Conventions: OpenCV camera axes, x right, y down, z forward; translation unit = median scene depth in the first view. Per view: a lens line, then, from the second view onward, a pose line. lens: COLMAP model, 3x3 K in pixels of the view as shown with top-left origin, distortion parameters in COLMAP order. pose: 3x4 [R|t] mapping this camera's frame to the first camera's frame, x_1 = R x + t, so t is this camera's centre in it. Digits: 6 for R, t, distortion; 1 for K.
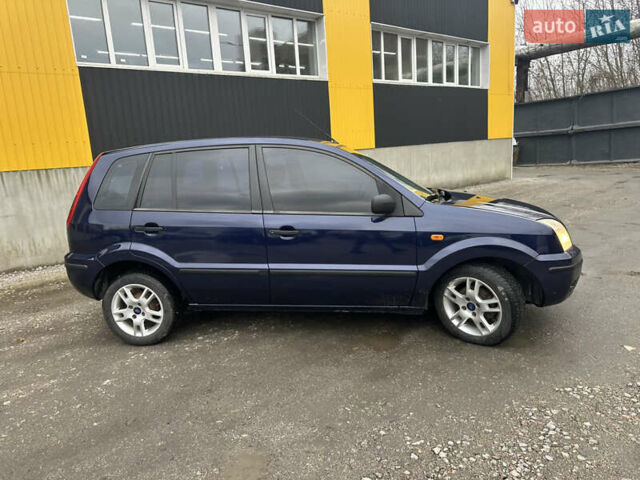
lens RADIAL K [[448.4, 0, 321.8], [0, 448.4, 243.7], [0, 0, 1]] dist [0.022385, -0.028441]
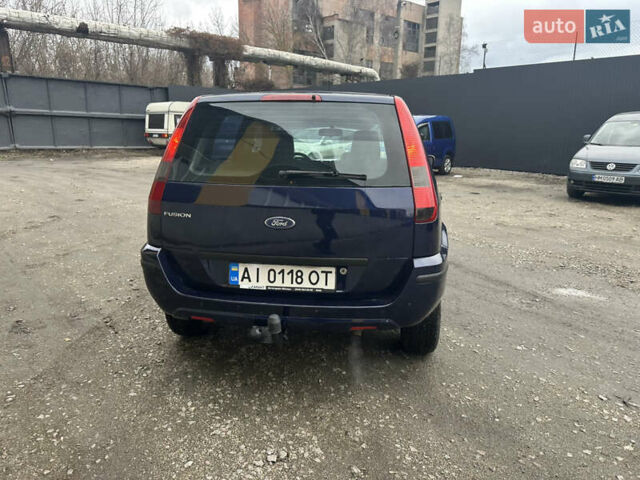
lens RADIAL K [[448.4, 0, 317.4], [0, 448.4, 237.1], [0, 0, 1]] dist [0.022385, -0.028441]
pose [[-0.001885, -0.171643, 0.985157, -1.179586], [0.185212, 0.968054, 0.169018, -0.137975], [-0.982697, 0.182782, 0.029966, 1.158214]]
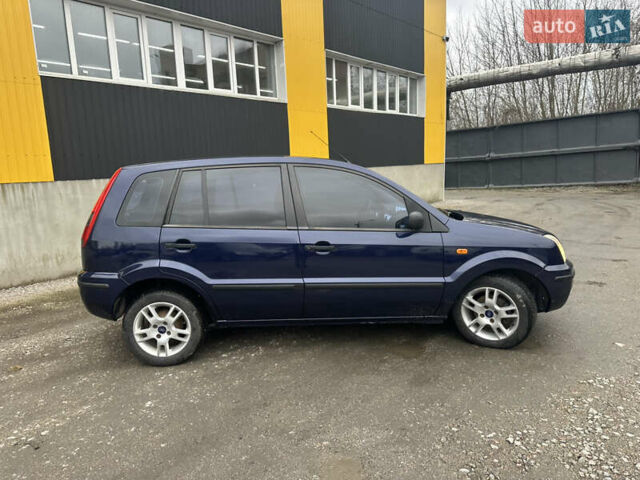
lens RADIAL K [[448.4, 0, 320.7], [0, 448.4, 246.4], [0, 0, 1]] dist [0.022385, -0.028441]
pose [[0.985176, -0.006089, 0.171438, -0.238604], [0.012668, 0.999224, -0.037303, 0.009302], [-0.171078, 0.038922, 0.984488, -0.022053]]
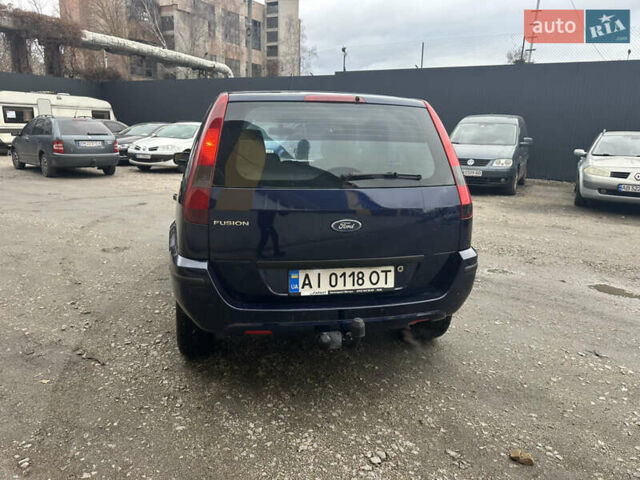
lens RADIAL K [[448.4, 0, 316.8], [0, 448.4, 240.8], [0, 0, 1]] dist [0.022385, -0.028441]
pose [[-0.326625, -0.173573, 0.929079, -1.127733], [0.182381, 0.952943, 0.242149, -0.195504], [-0.927390, 0.248538, -0.279599, 1.426895]]
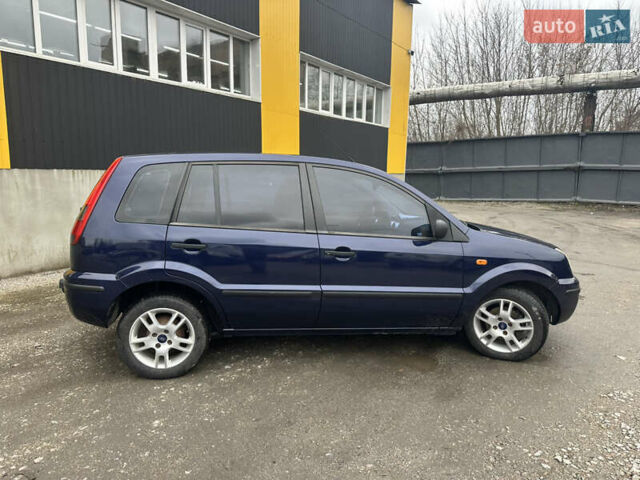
lens RADIAL K [[448.4, 0, 320.4], [0, 448.4, 245.4], [0, 0, 1]] dist [0.022385, -0.028441]
pose [[0.956469, 0.031256, 0.290157, -0.376510], [-0.017033, 0.998532, -0.051415, 0.007031], [-0.291338, 0.044235, 0.955597, 0.065031]]
